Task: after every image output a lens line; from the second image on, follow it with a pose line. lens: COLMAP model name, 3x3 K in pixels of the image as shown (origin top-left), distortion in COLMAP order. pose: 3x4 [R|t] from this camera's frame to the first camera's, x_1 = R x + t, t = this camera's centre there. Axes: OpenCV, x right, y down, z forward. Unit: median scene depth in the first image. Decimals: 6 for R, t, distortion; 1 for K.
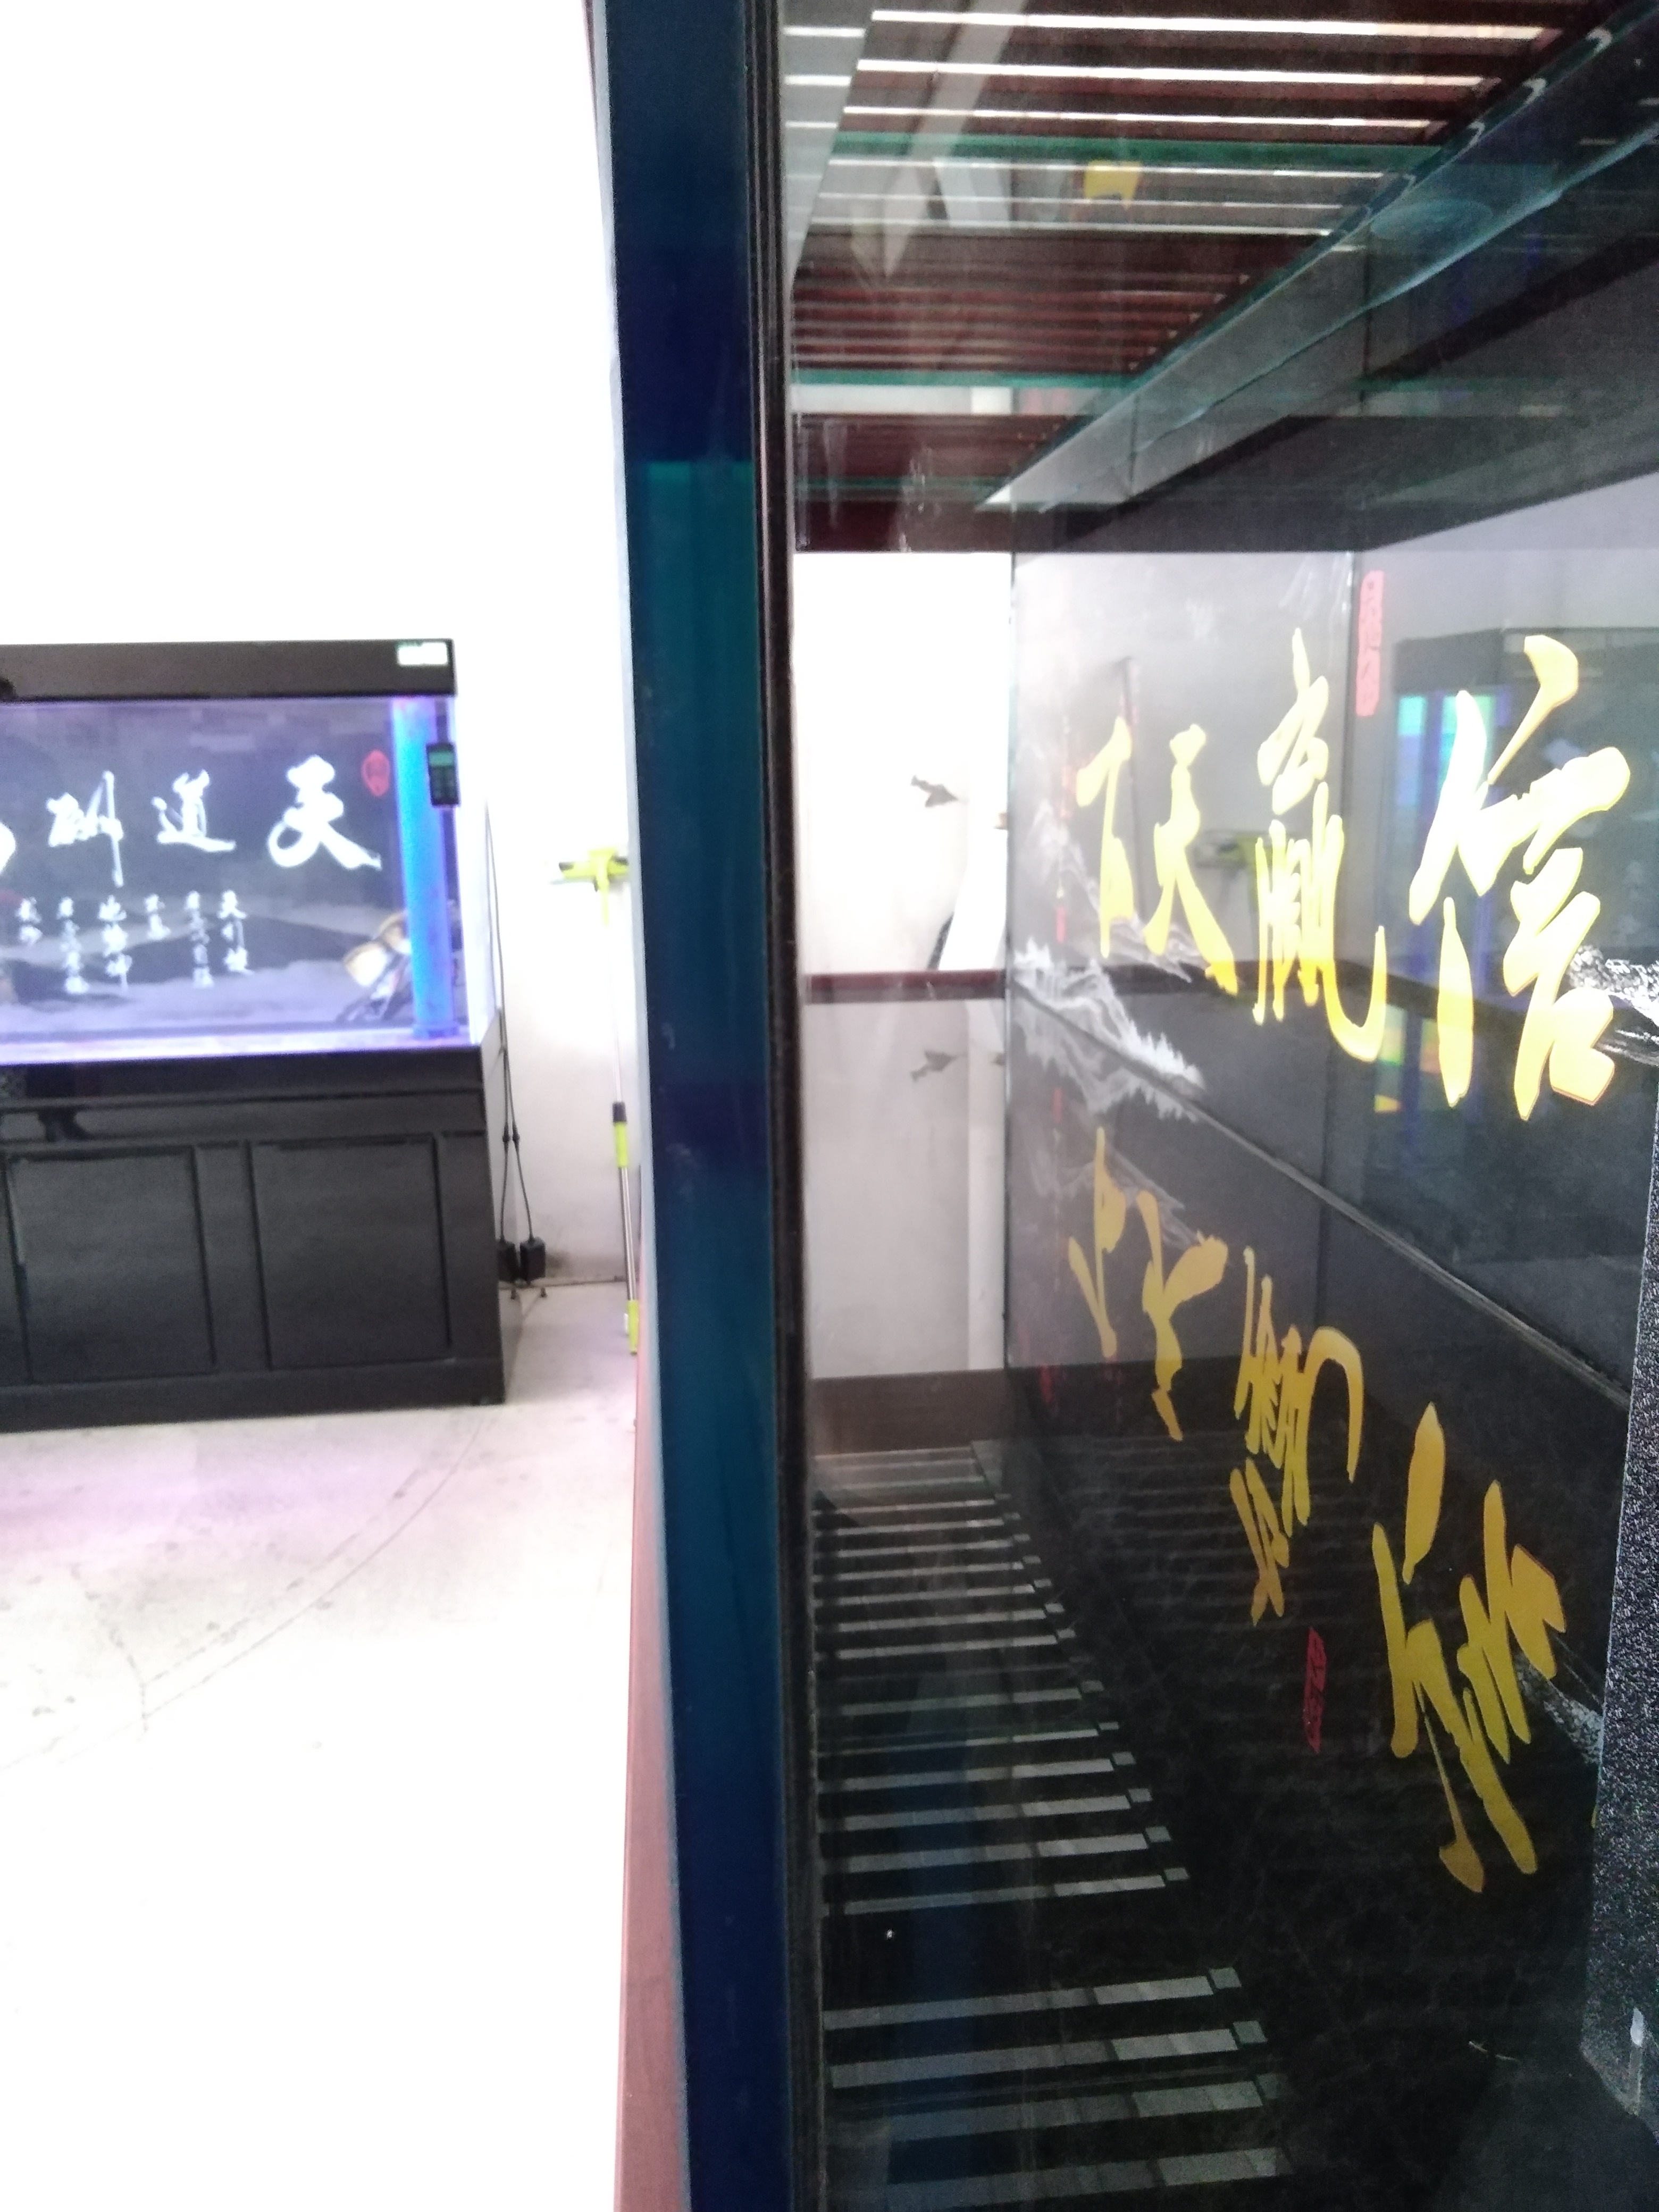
lens RADIAL K [[1671.4, 0, 823.8], [0, 1671.4, 1109.7], [0, 0, 1]] dist [0.018282, 0.001244]
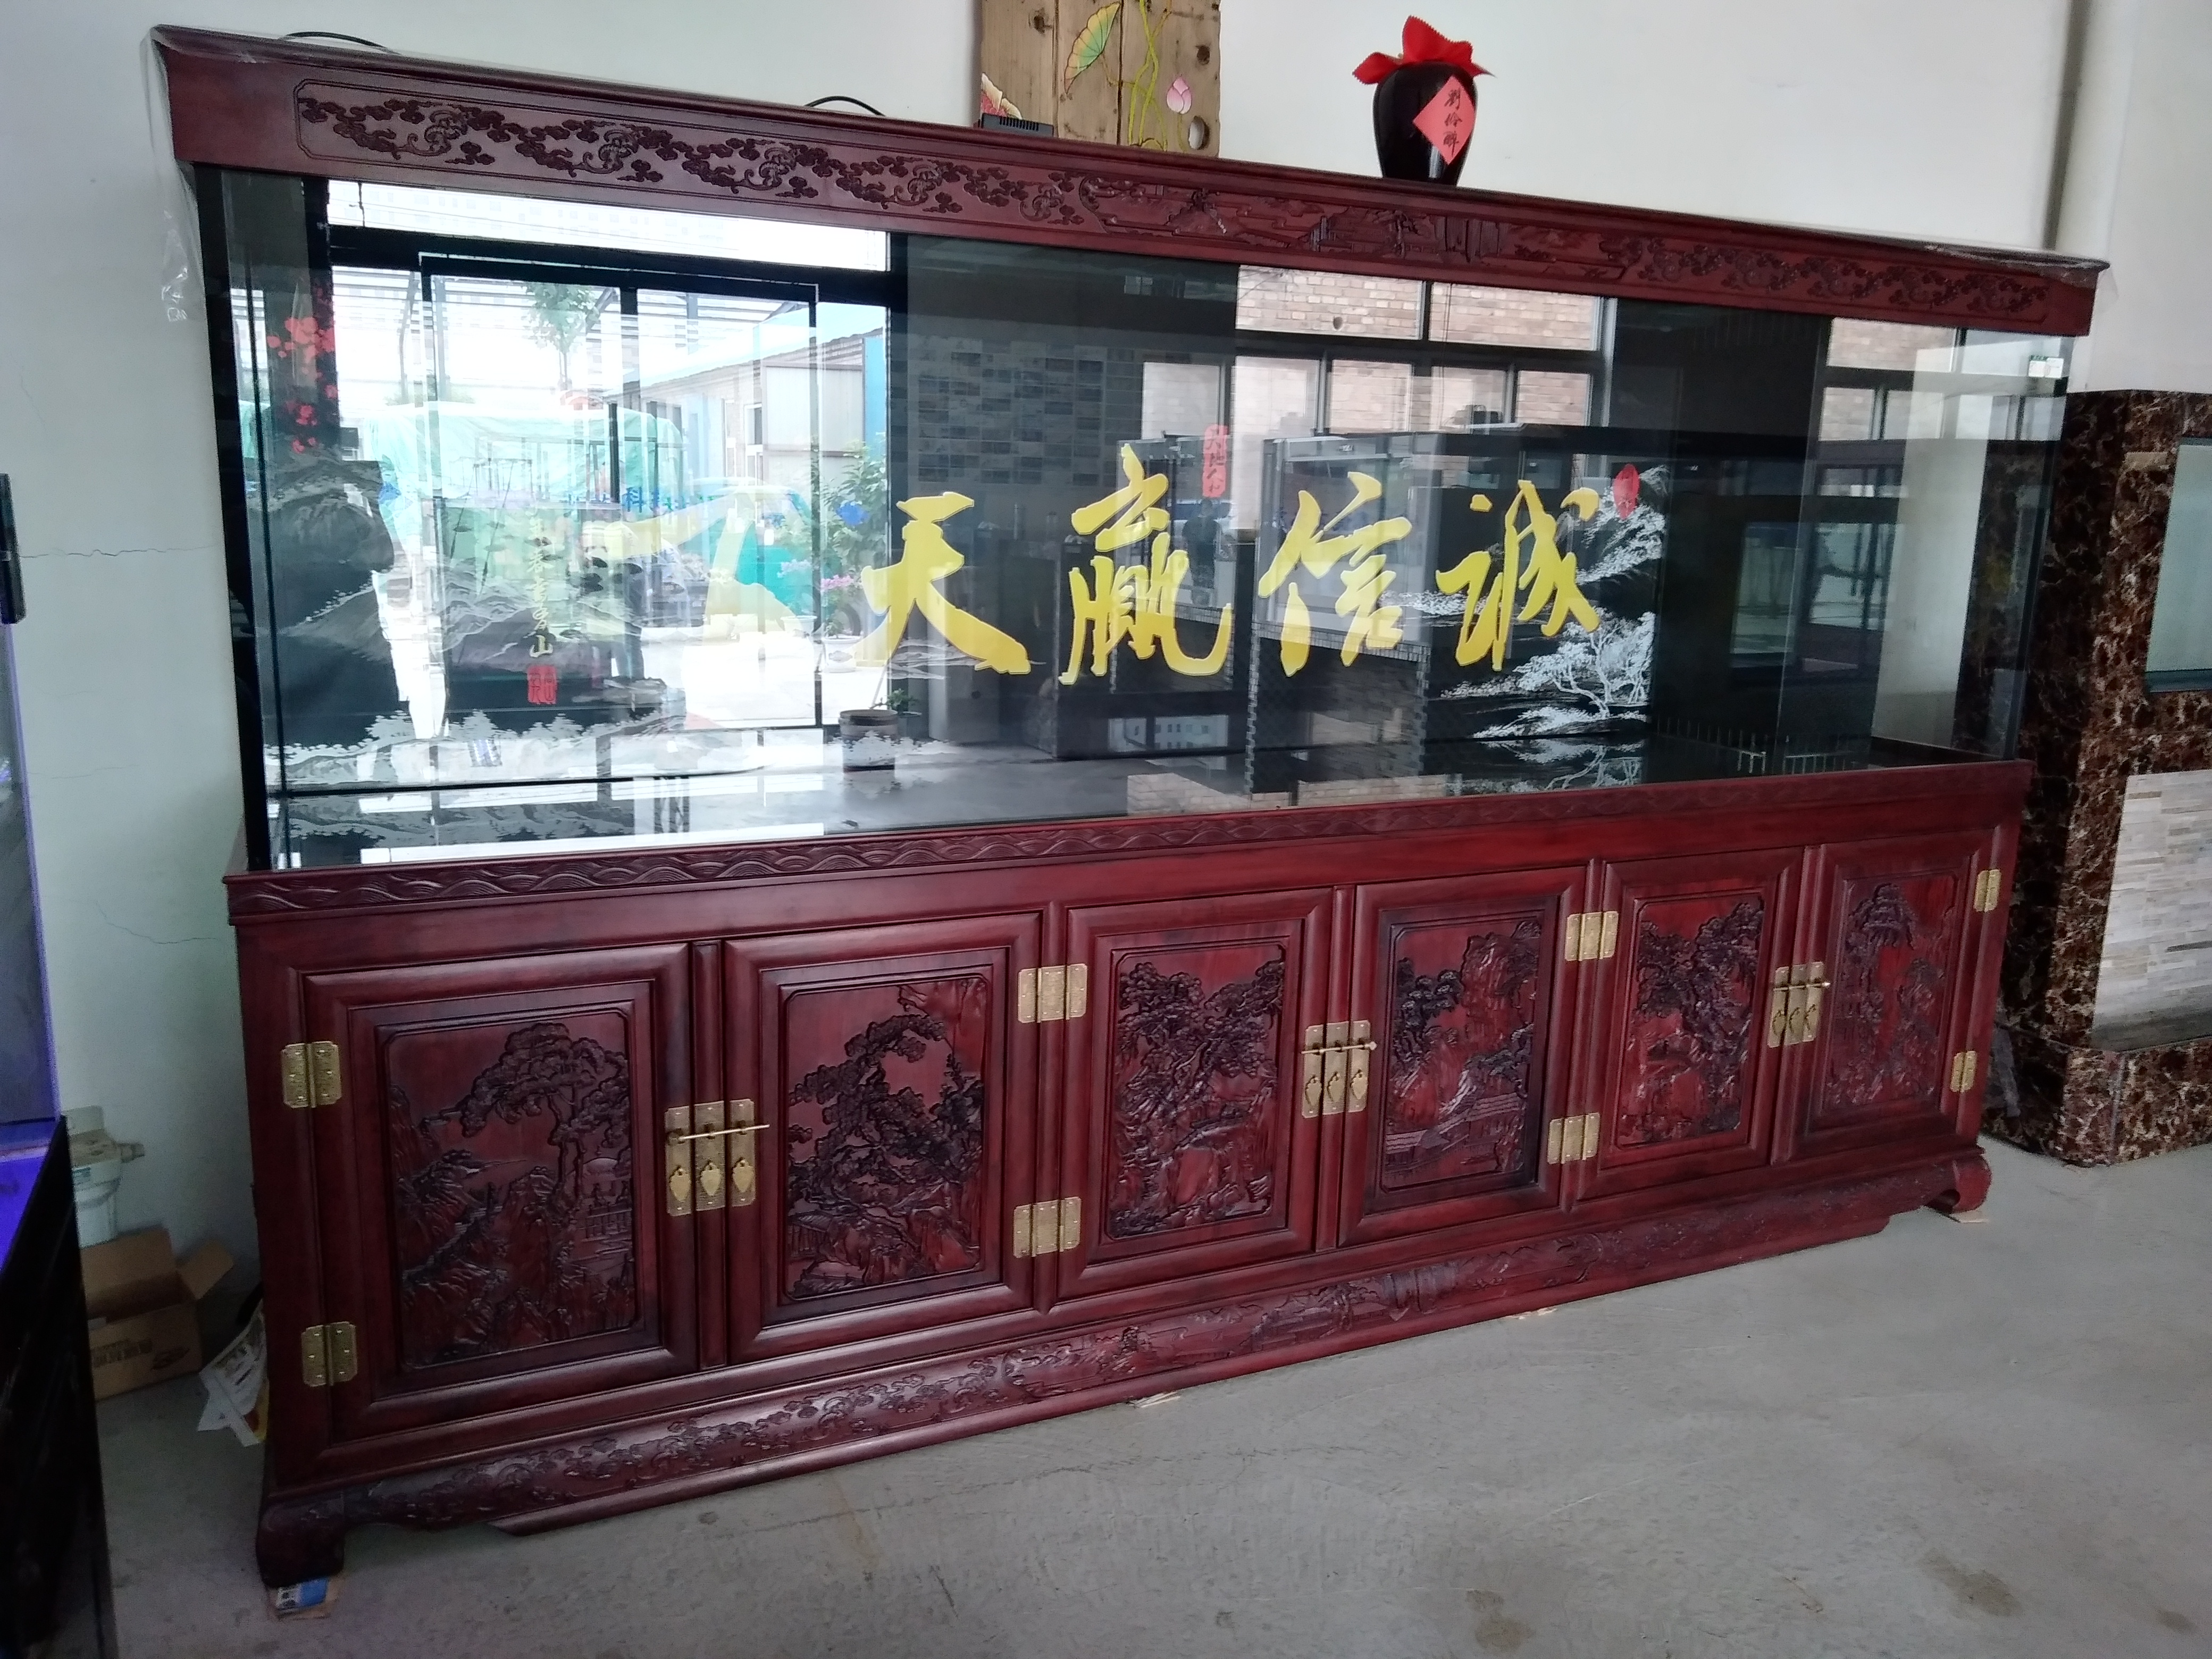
lens RADIAL K [[1671.4, 0, 1106.0], [0, 1671.4, 829.5], [0, 0, 1]] dist [0.018282, 0.001244]
pose [[-0.327825, -0.183656, 0.926715, -1.150868], [0.180553, 0.950663, 0.252272, -0.289786], [-0.927325, 0.250023, -0.278491, 1.332727]]
